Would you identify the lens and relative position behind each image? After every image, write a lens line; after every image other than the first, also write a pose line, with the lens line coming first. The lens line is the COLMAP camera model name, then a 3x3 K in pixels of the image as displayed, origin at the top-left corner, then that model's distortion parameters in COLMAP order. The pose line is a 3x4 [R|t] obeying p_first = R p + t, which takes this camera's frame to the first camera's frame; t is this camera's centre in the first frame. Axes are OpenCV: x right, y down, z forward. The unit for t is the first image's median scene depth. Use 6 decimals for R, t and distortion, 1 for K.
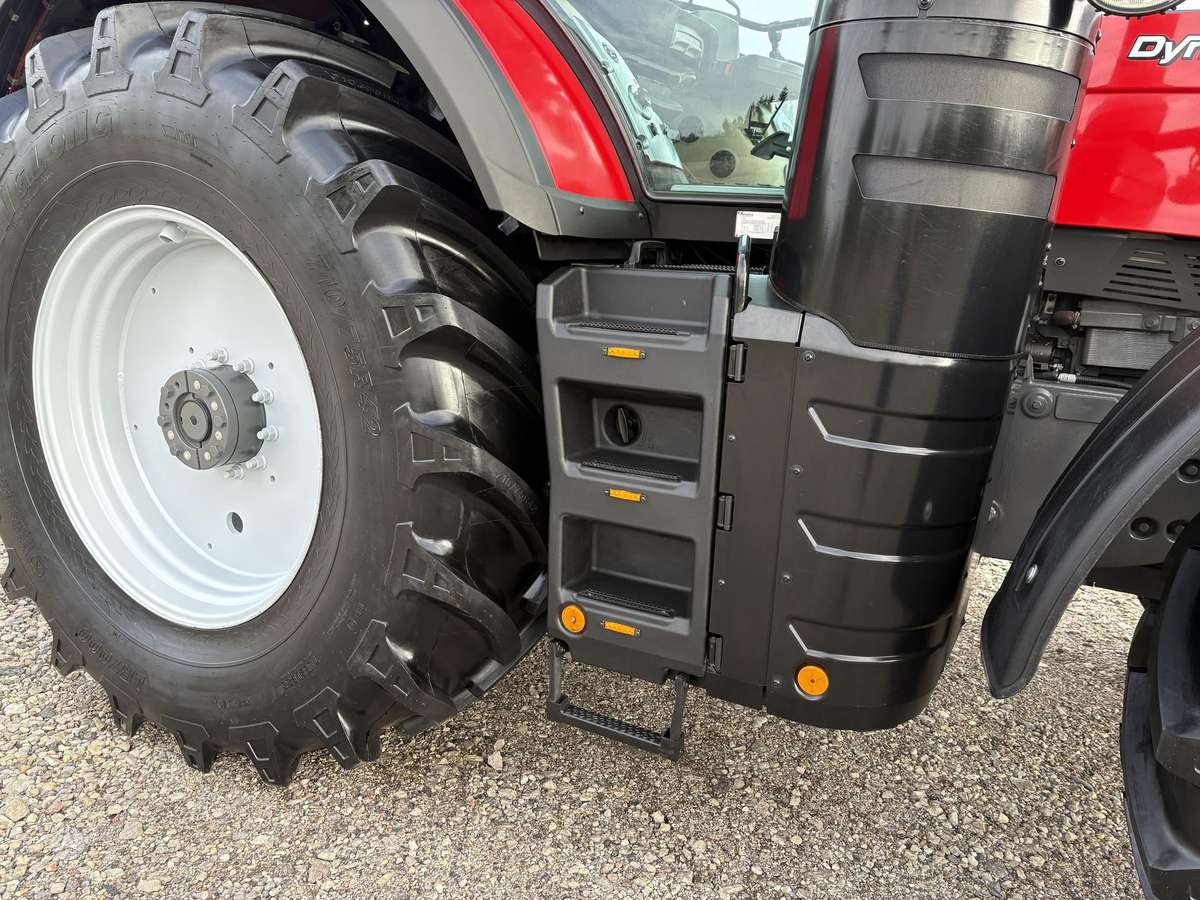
lens RADIAL K [[900.3, 0, 576.6], [0, 900.3, 444.6], [0, 0, 1]] dist [0.057883, -0.070841]
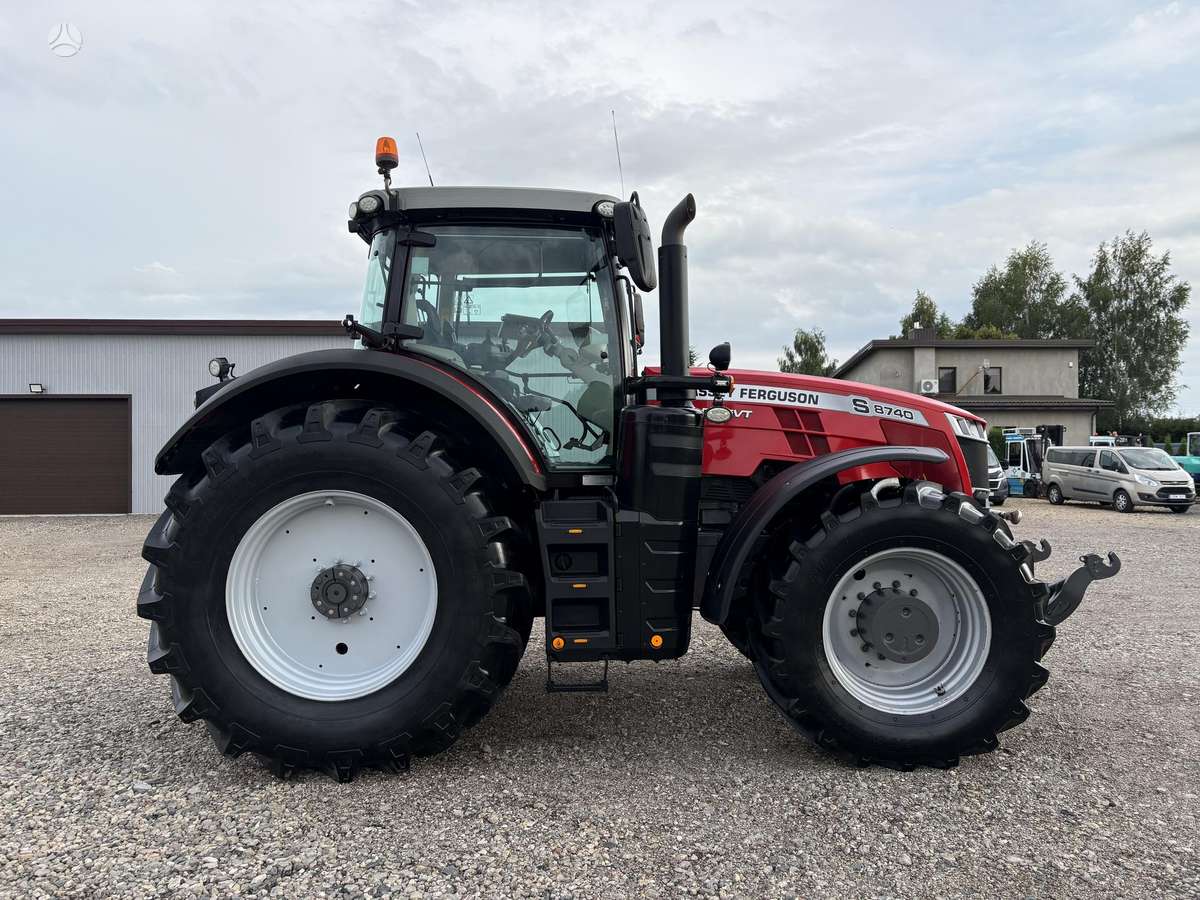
lens RADIAL K [[952.8, 0, 553.8], [0, 952.8, 446.9], [0, 0, 1]] dist [0.076318, -0.096046]
pose [[0.886937, -0.053051, 0.458835, -1.208343], [0.153350, 0.970856, -0.184178, 0.155844], [-0.435692, 0.233717, 0.869223, -1.413524]]
